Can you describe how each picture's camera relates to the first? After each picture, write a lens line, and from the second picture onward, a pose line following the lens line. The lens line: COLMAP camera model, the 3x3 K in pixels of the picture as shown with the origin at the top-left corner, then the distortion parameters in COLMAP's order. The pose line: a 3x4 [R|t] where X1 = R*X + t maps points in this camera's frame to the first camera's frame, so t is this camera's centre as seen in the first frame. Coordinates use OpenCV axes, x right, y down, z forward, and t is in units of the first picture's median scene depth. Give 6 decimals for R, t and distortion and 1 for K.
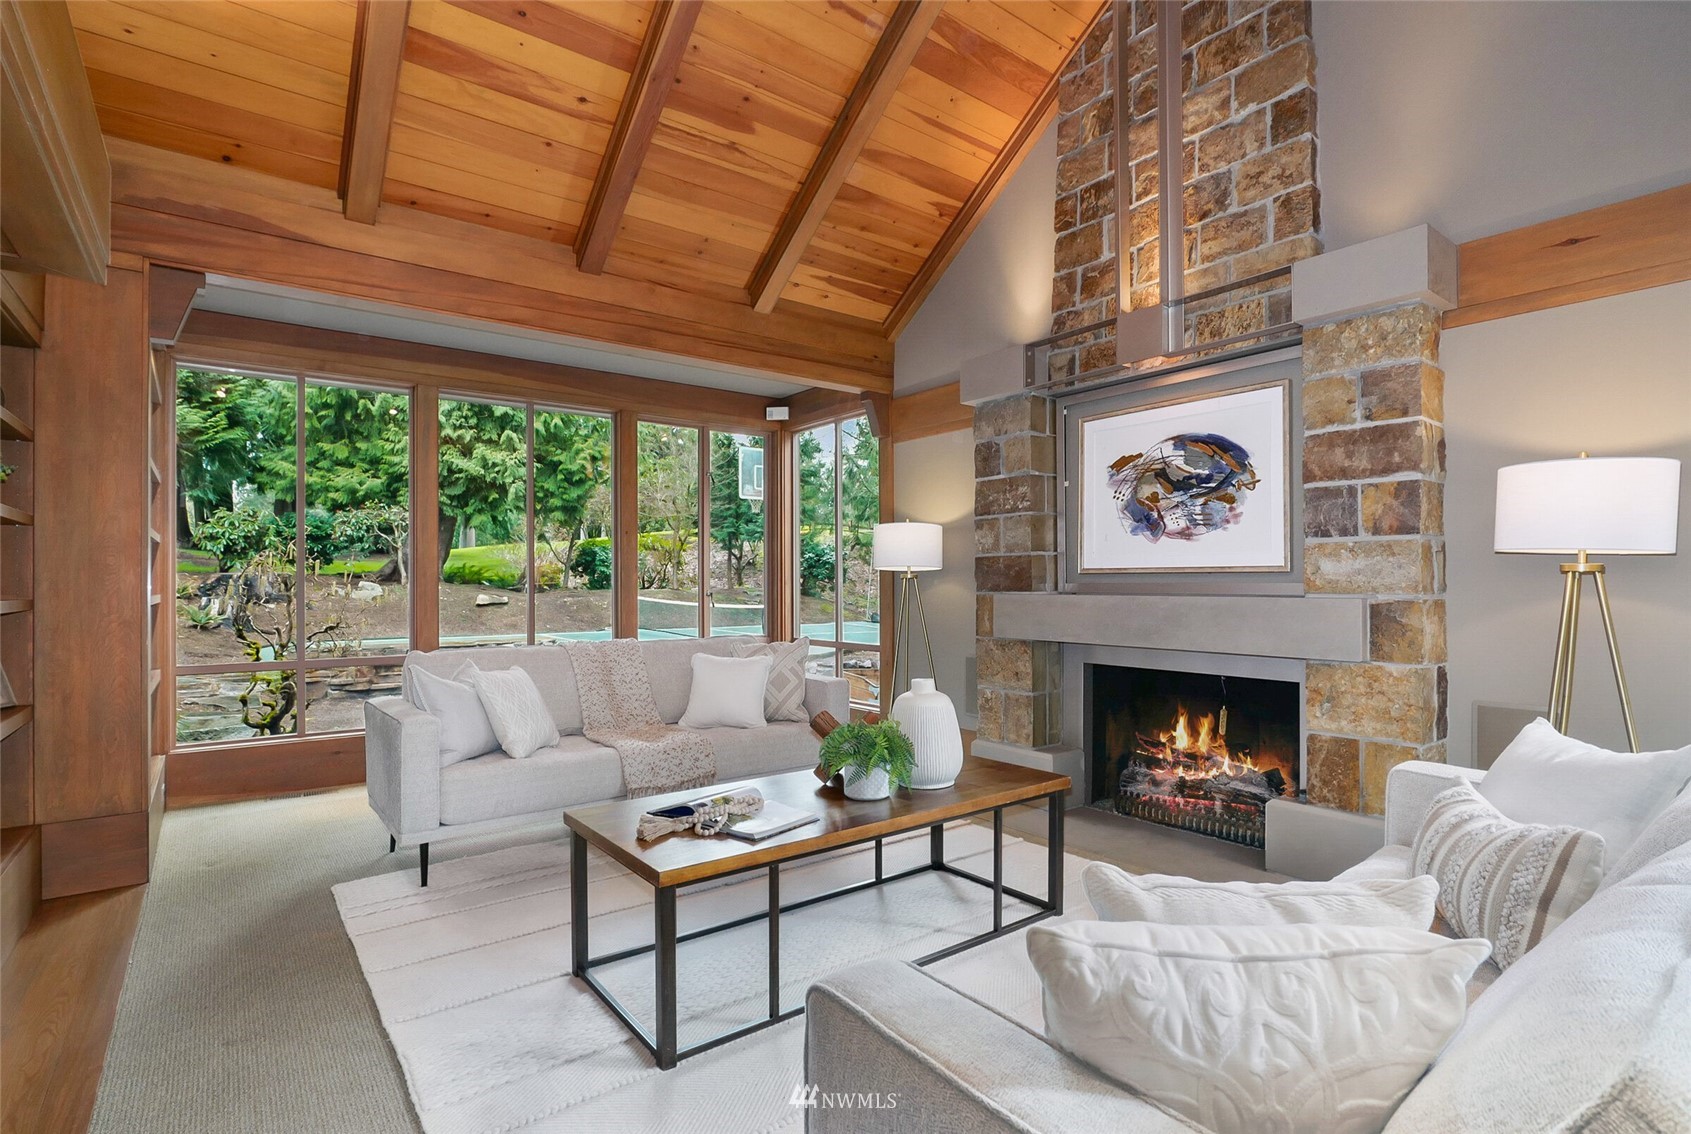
lens RADIAL K [[807.8, 0, 842.5], [0, 807.8, 574.0], [0, 0, 1]] dist [-0.001878, -0.000206]
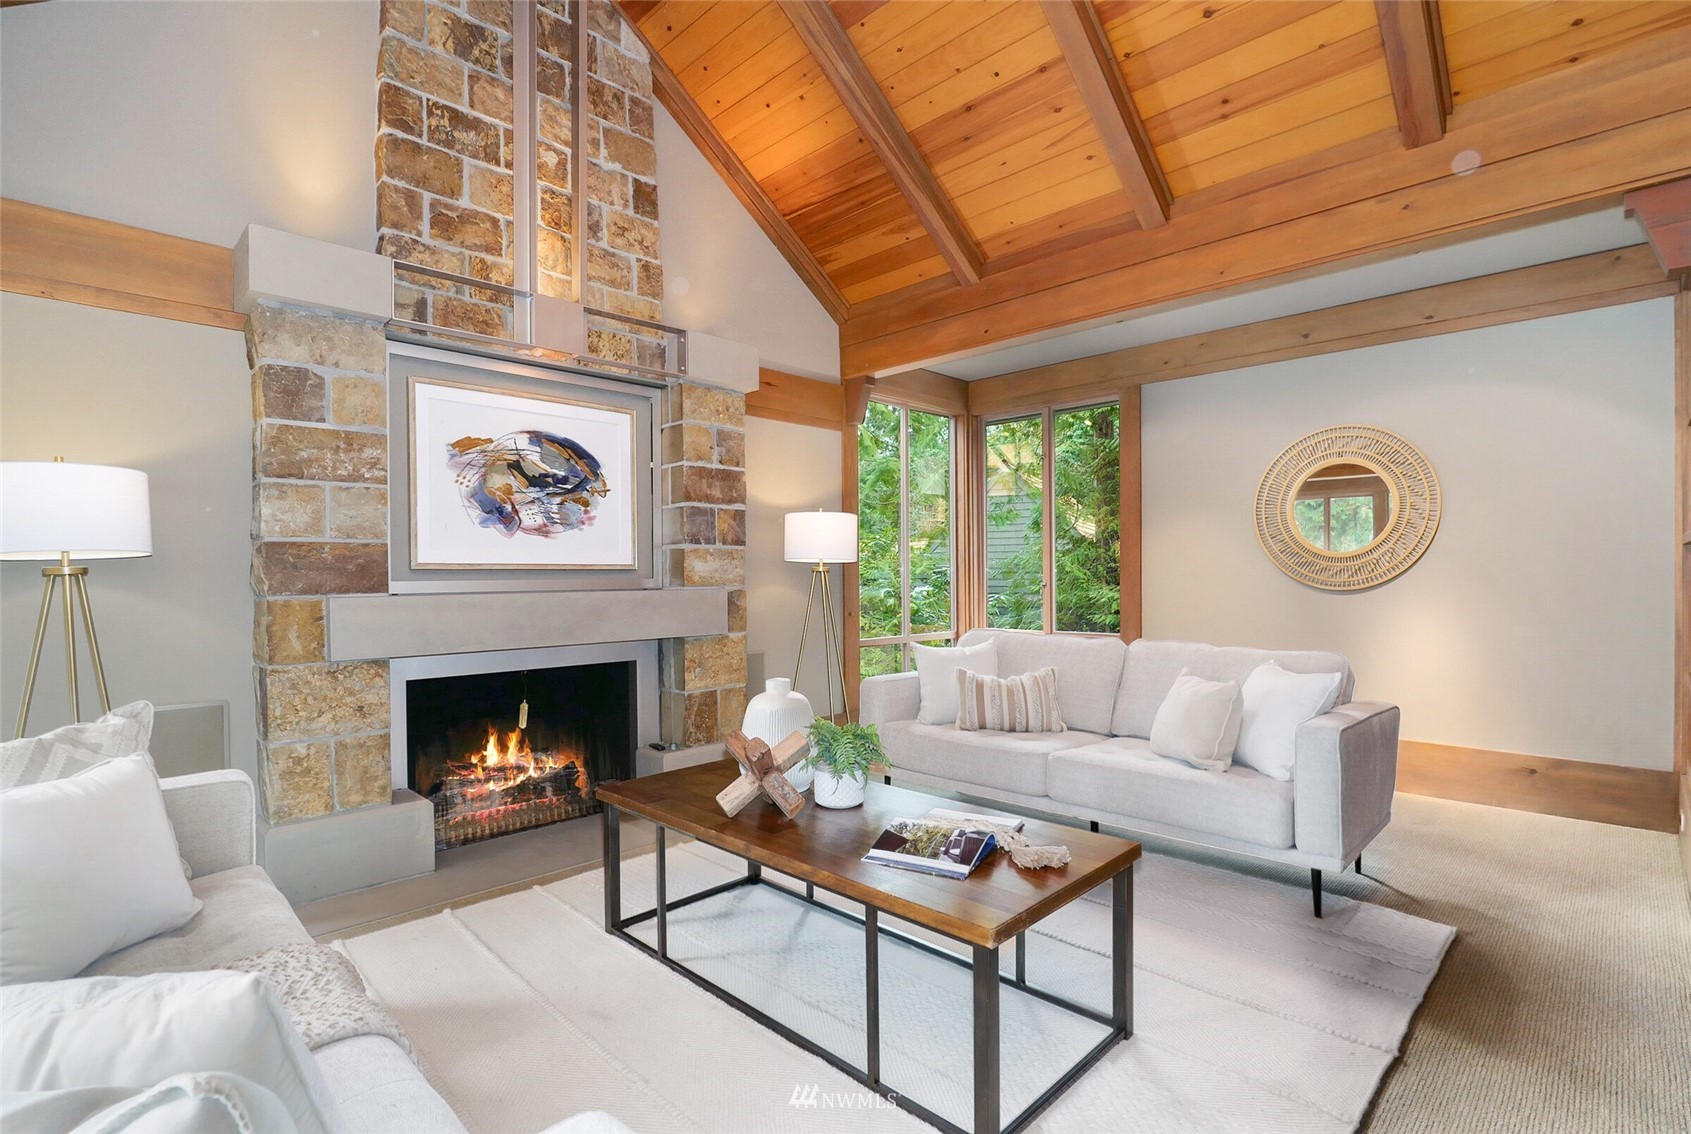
lens RADIAL K [[807.8, 0, 844.4], [0, 807.8, 573.6], [0, 0, 1]] dist [-0.001878, -0.000206]
pose [[-0.119855, 0.006768, 0.992768, -0.636250], [-0.001082, 0.999975, -0.006948, 0.010276], [-0.992791, -0.001907, -0.119845, 0.771336]]
